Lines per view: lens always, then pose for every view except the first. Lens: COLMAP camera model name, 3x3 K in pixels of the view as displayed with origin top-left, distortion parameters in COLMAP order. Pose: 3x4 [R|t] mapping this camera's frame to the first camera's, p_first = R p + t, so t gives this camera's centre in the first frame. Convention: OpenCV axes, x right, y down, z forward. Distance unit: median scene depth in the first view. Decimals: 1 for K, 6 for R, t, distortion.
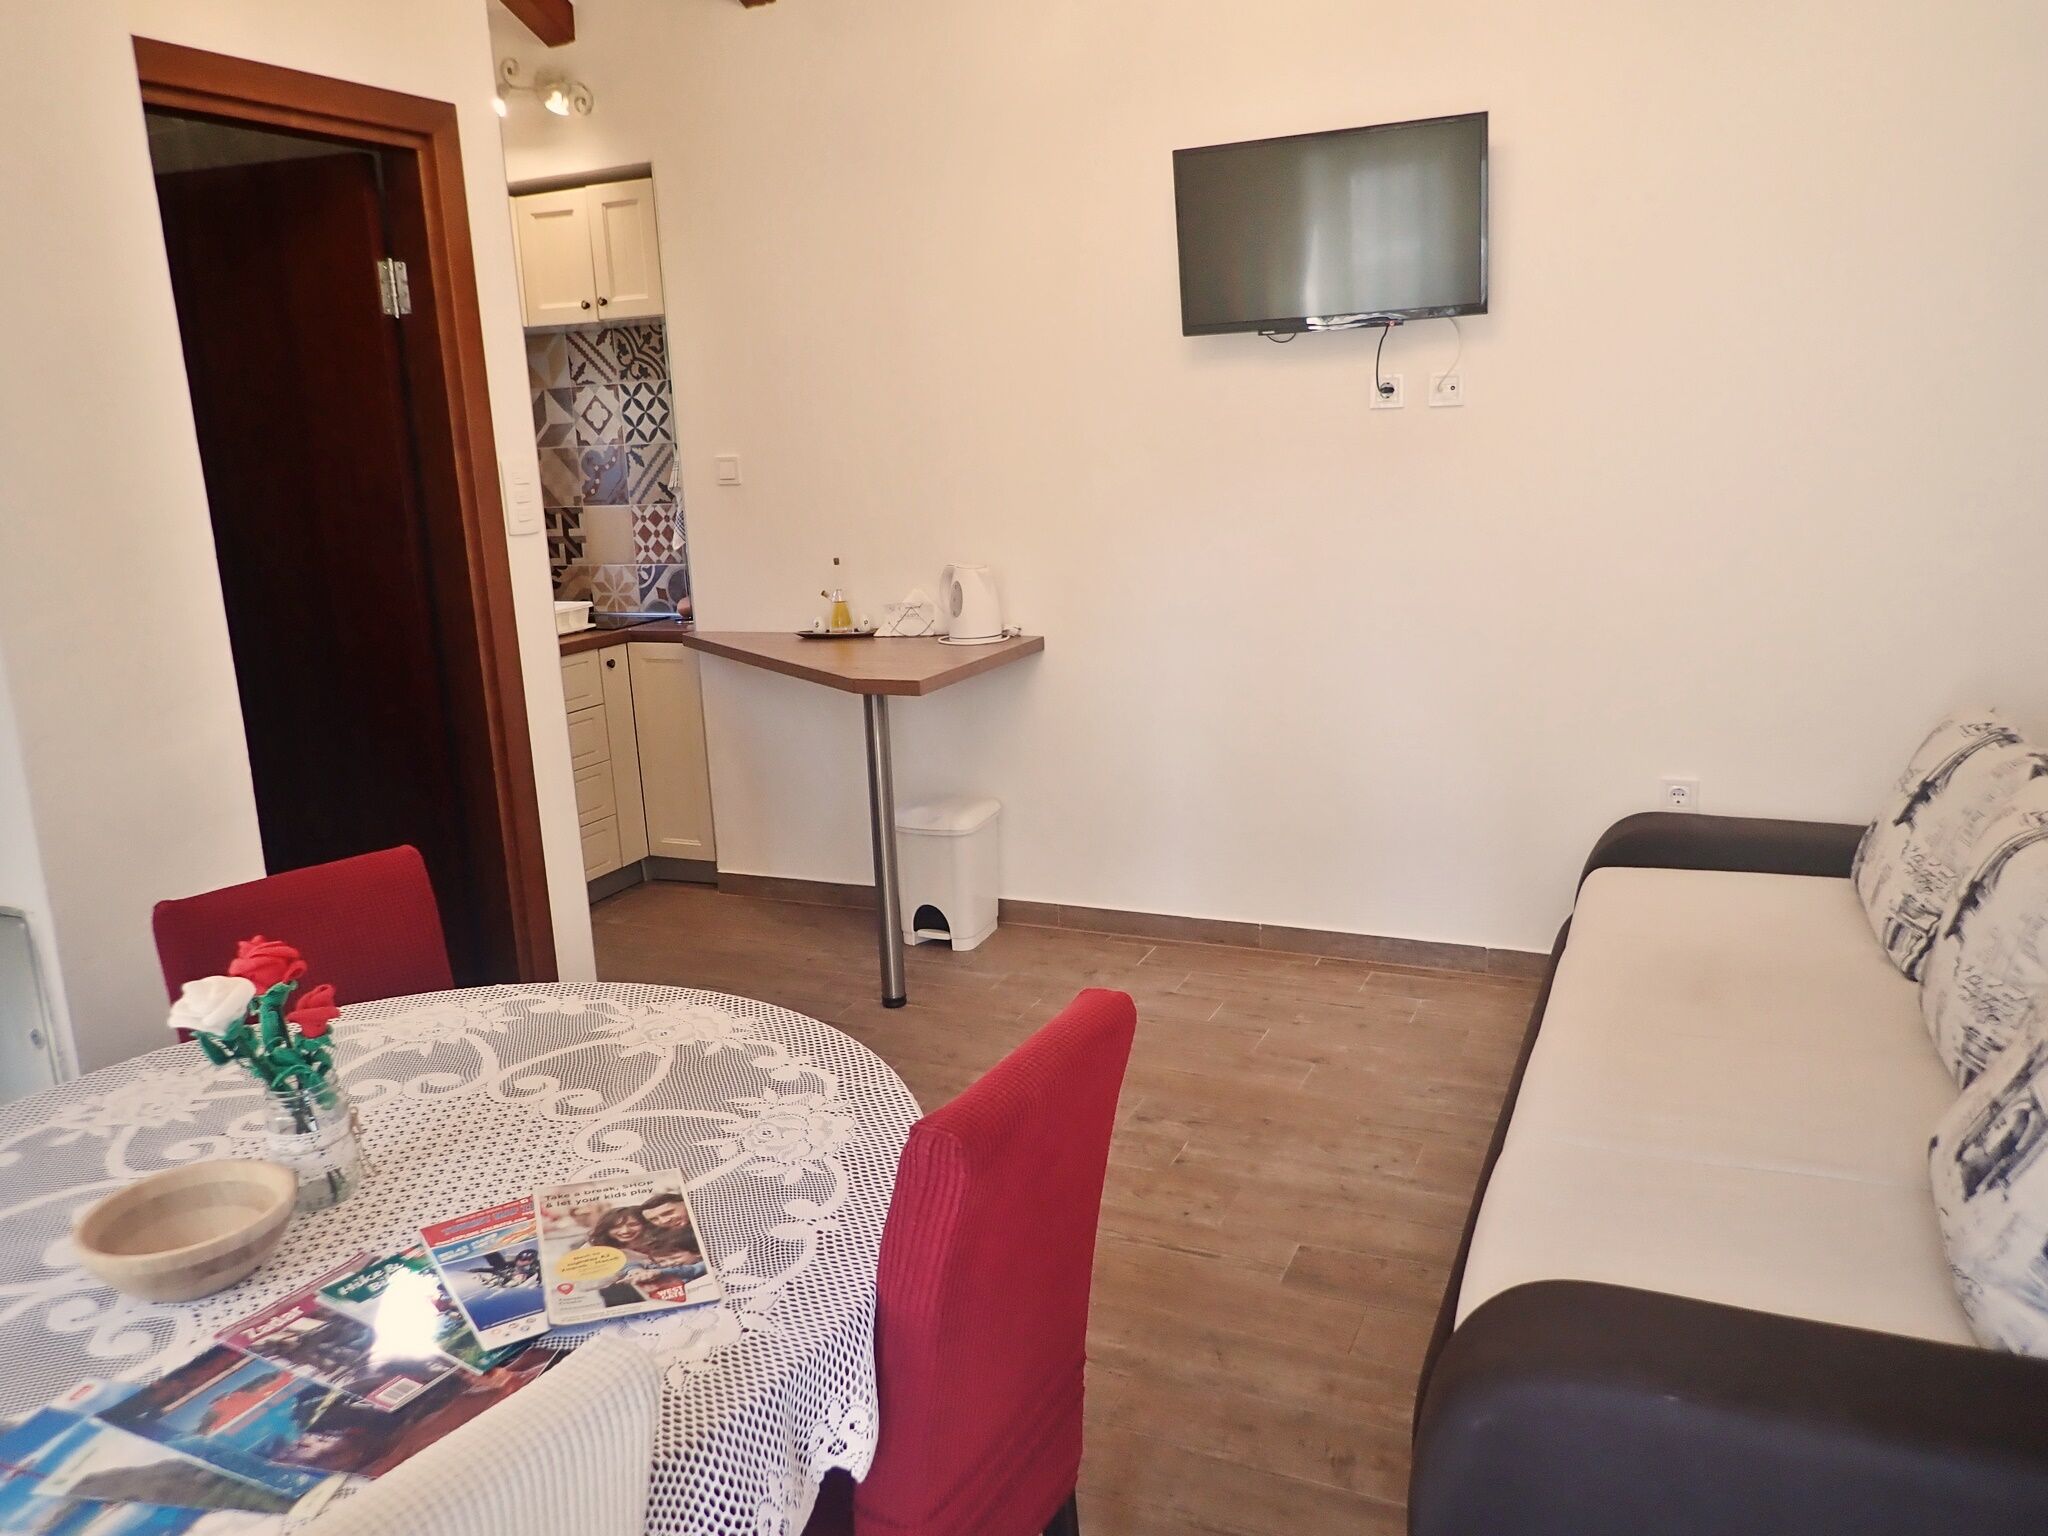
lens RADIAL K [[1500.6, 0, 1017.4], [0, 1500.6, 767.2], [0, 0, 1]] dist [-0.002051, -0.008914]
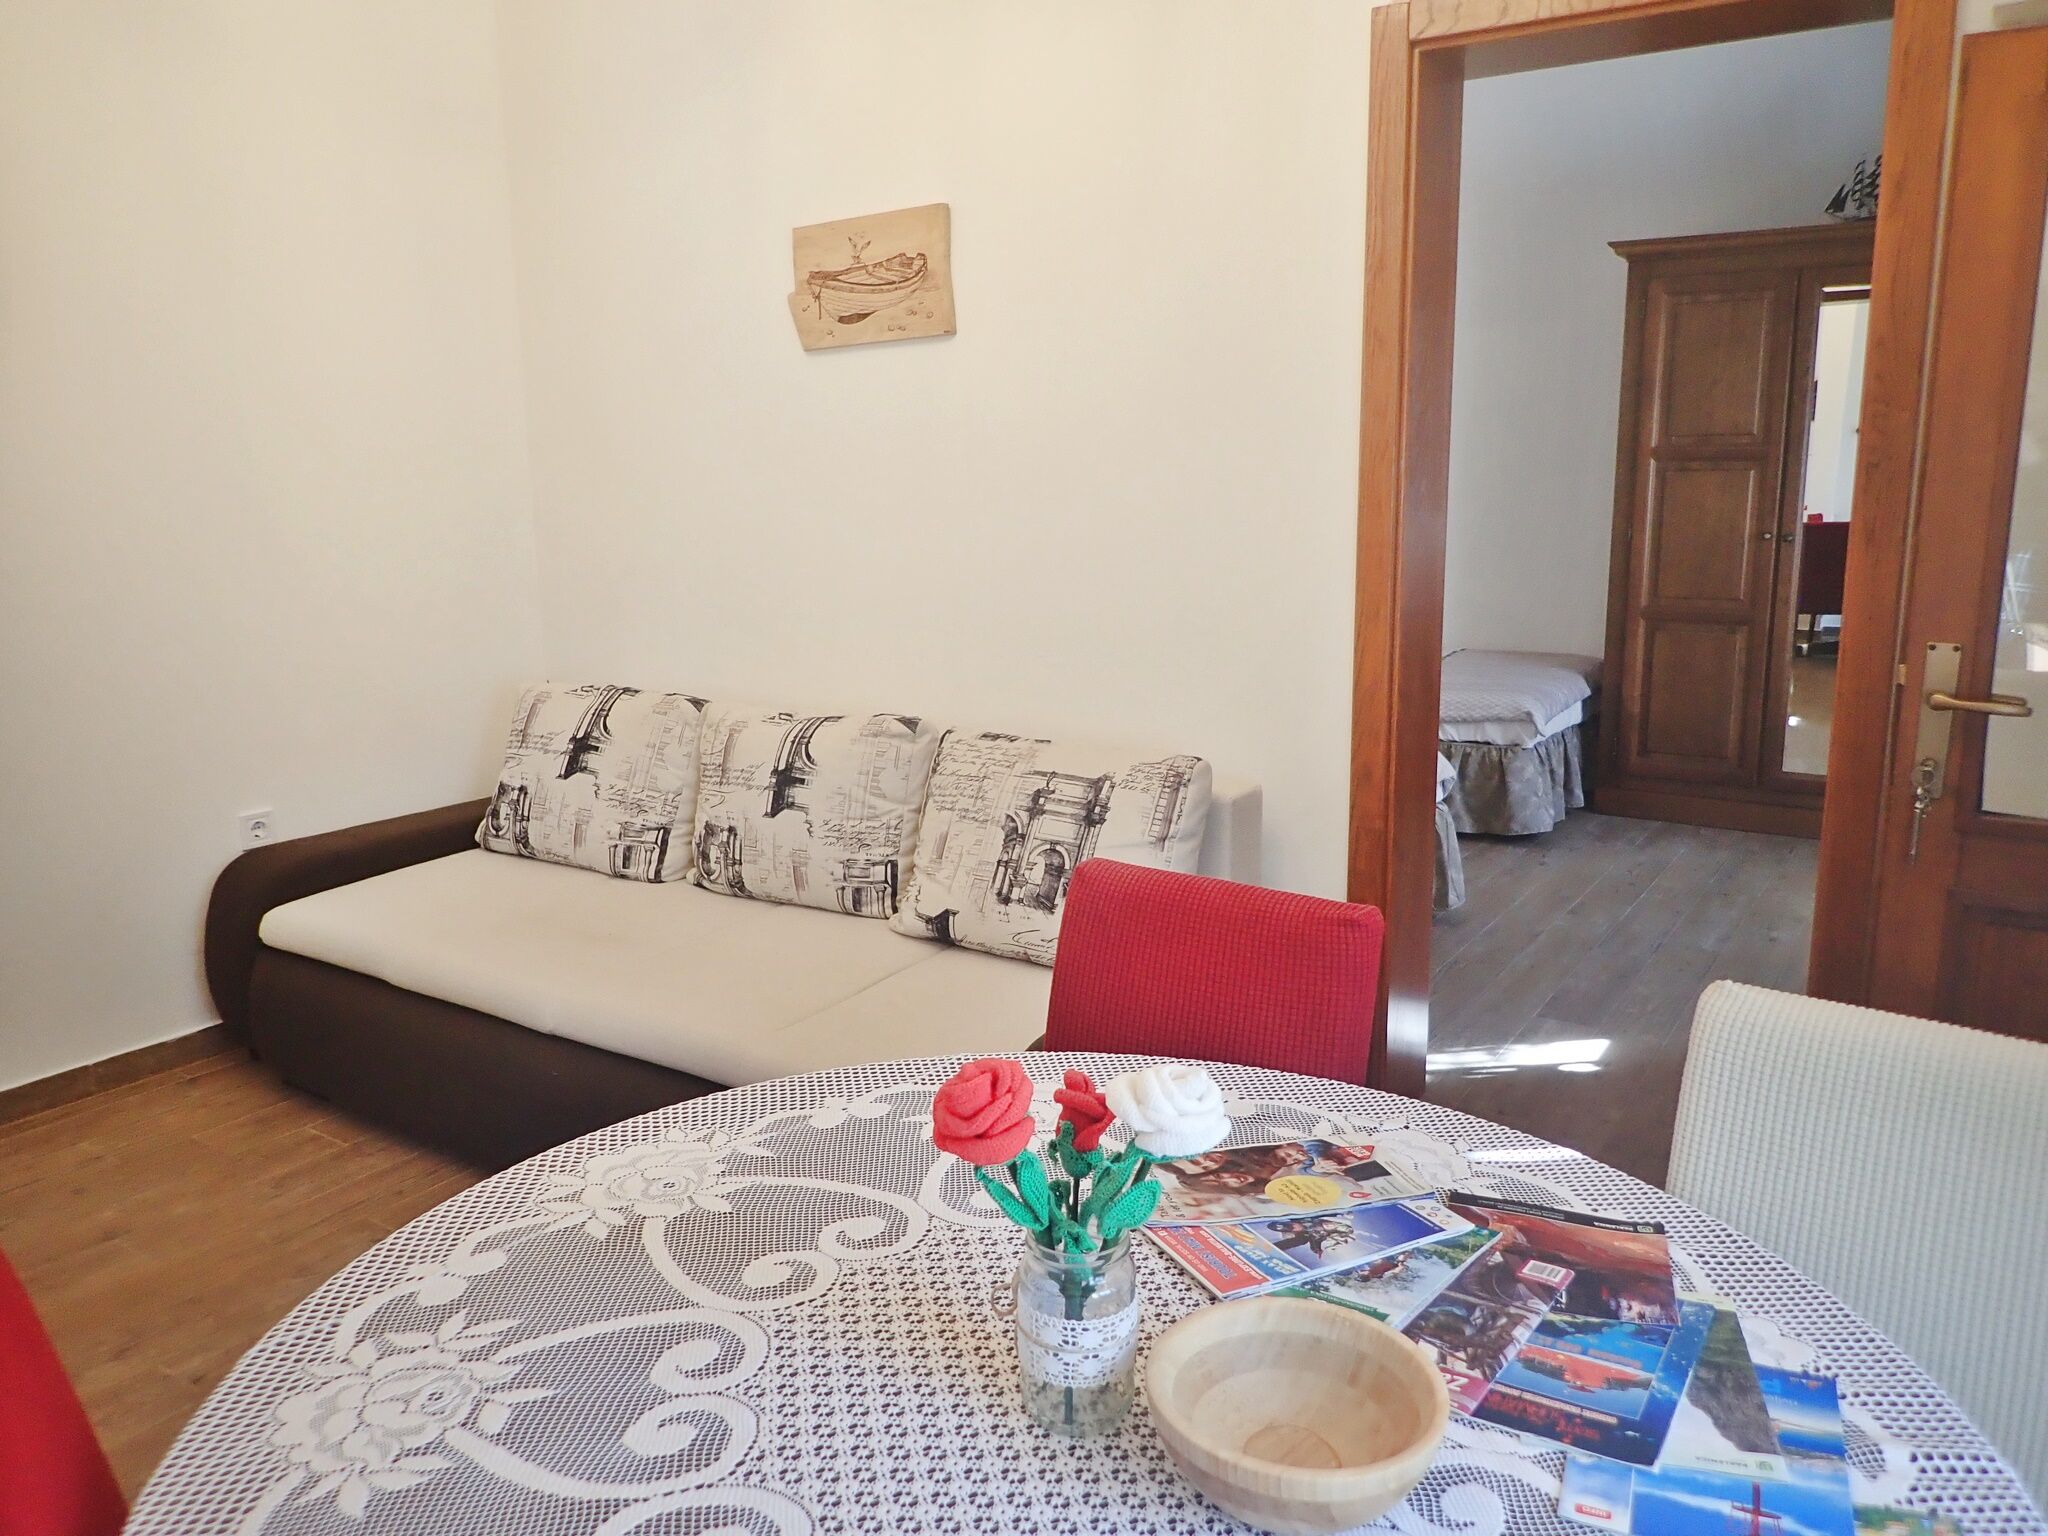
lens RADIAL K [[1500.6, 0, 1017.4], [0, 1500.6, 767.2], [0, 0, 1]] dist [-0.002051, -0.008914]
pose [[0.157720, -0.157697, 0.974811, -0.888771], [0.223350, 0.967281, 0.120342, -0.056897], [-0.961893, 0.198744, 0.187781, 0.710227]]
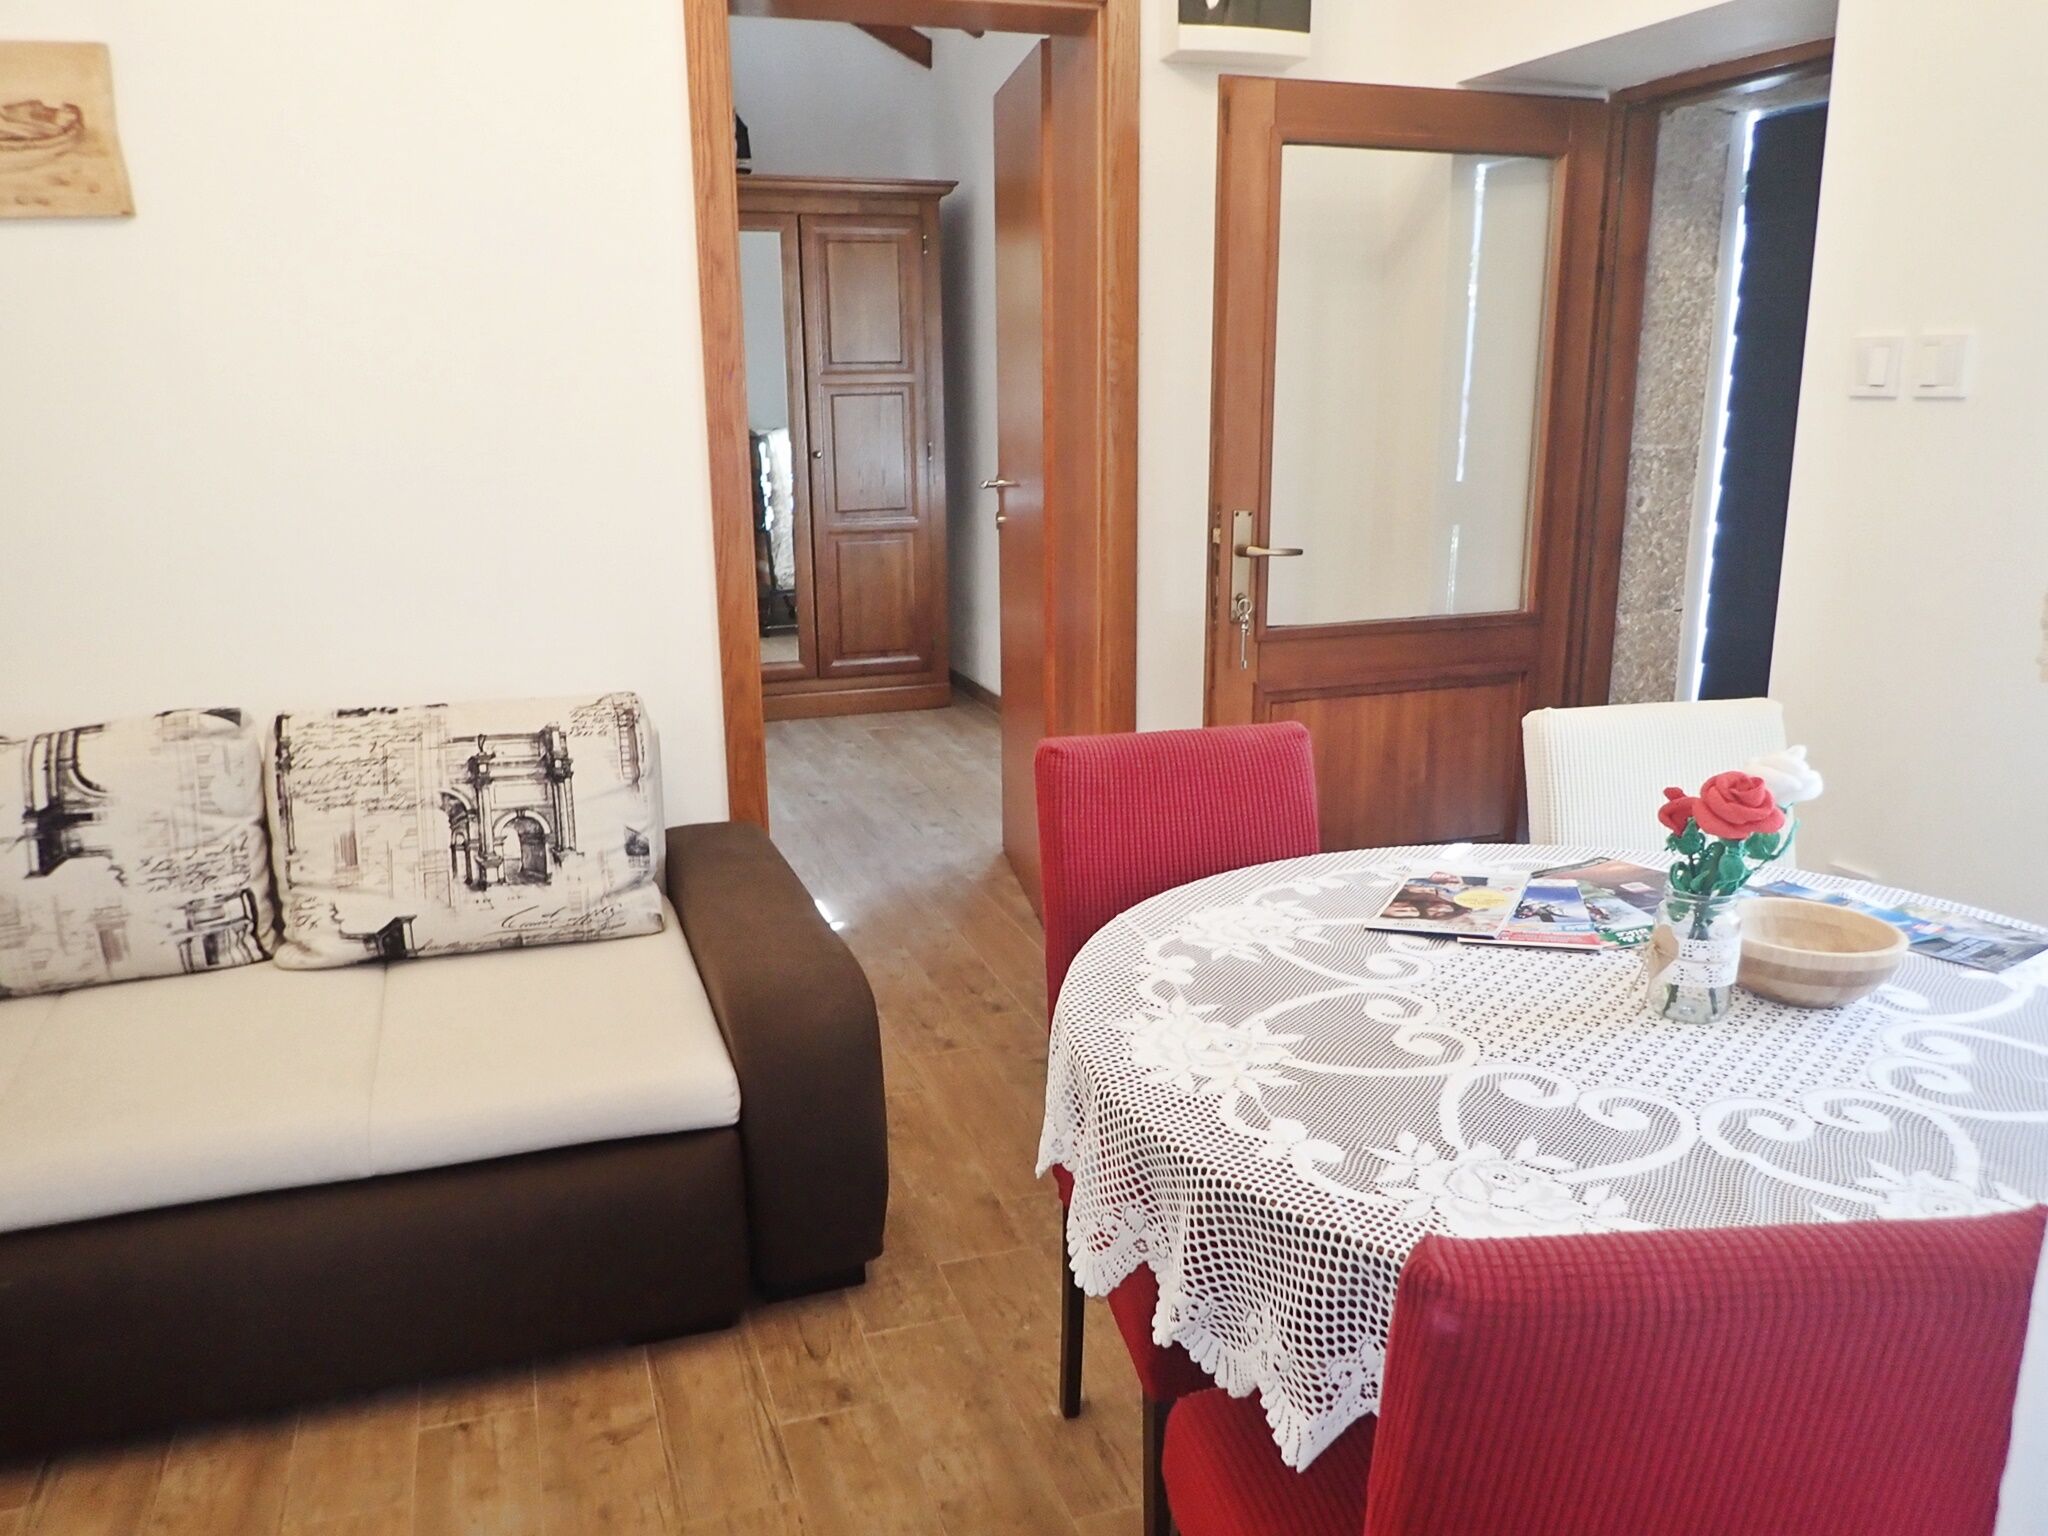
lens RADIAL K [[1580.1, 0, 1013.8], [0, 1580.1, 766.2], [0, 0, 1]] dist [0.002762, -0.010002]
pose [[-0.683852, -0.127106, 0.718464, -0.736331], [0.197586, 0.915652, 0.350058, -0.252053], [-0.702358, 0.381347, -0.601056, 1.554823]]
